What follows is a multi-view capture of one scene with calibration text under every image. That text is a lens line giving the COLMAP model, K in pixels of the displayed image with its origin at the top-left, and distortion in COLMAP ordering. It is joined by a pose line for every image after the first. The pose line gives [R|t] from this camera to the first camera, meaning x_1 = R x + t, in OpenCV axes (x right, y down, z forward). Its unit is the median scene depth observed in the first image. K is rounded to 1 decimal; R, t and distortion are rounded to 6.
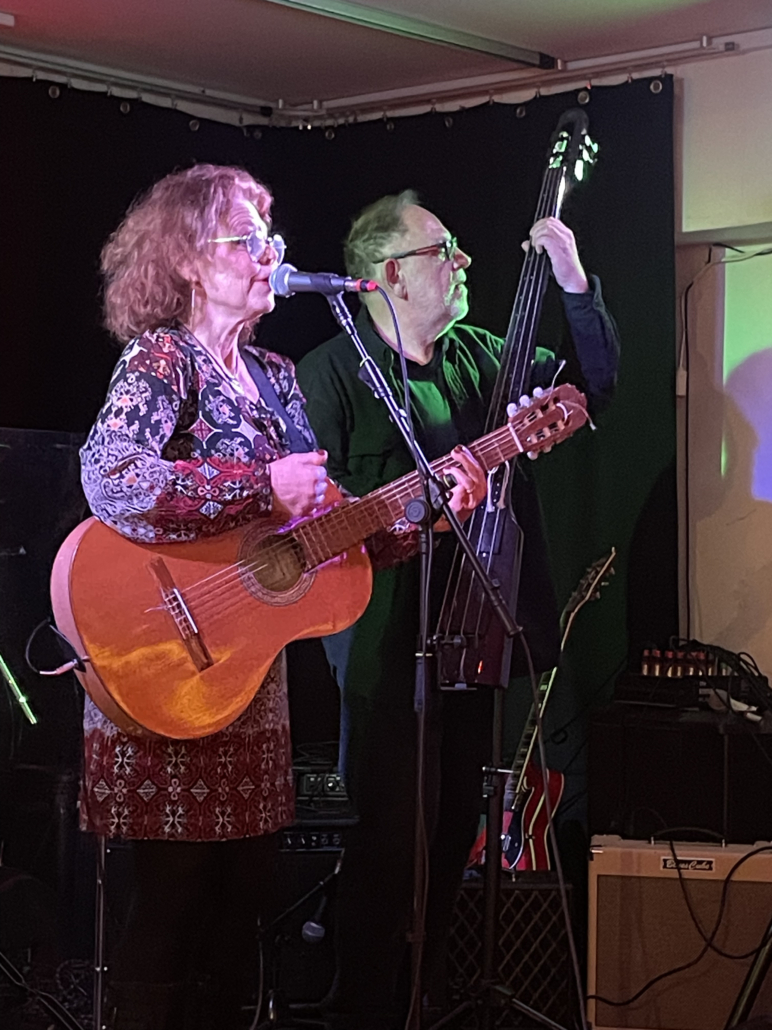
lens RADIAL K [[2264.6, 0, 376.8], [0, 2264.6, 512.1], [0, 0, 1]] dist [0.110324, 0.000000]
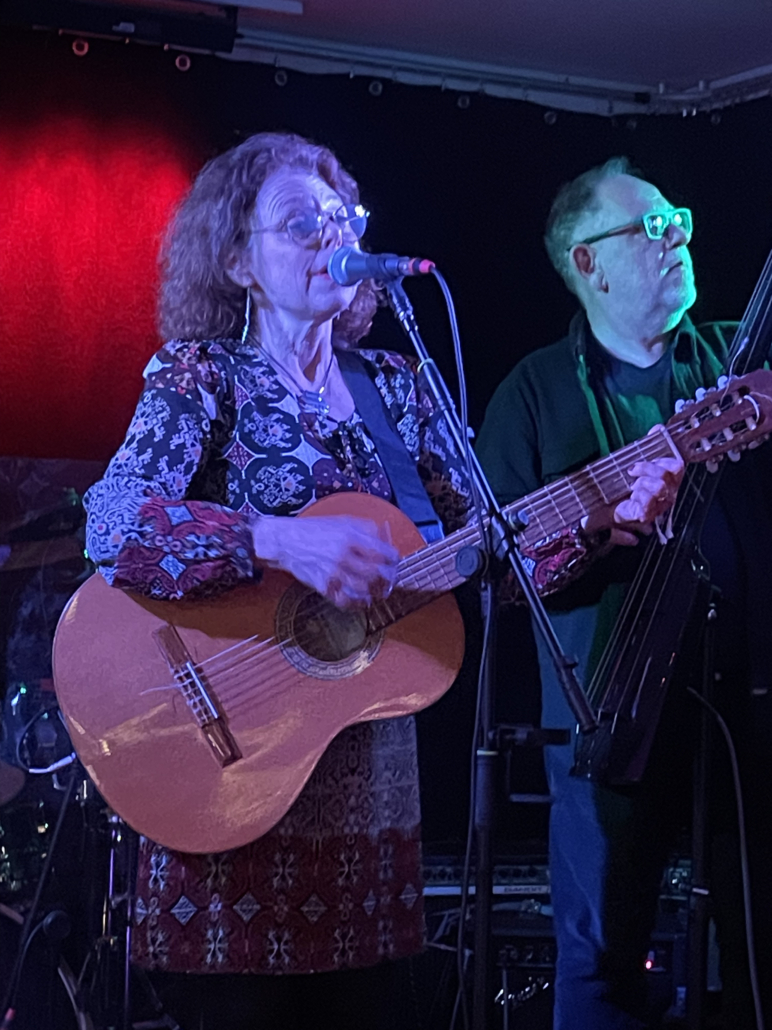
lens RADIAL K [[2212.0, 0, 393.1], [0, 2212.0, 517.3], [0, 0, 1]] dist [0.120578, 0.000000]
pose [[0.951278, -0.008006, -0.308230, 0.131584], [0.003174, 0.999864, -0.016174, -0.002061], [0.308317, 0.014407, 0.951174, 0.173912]]
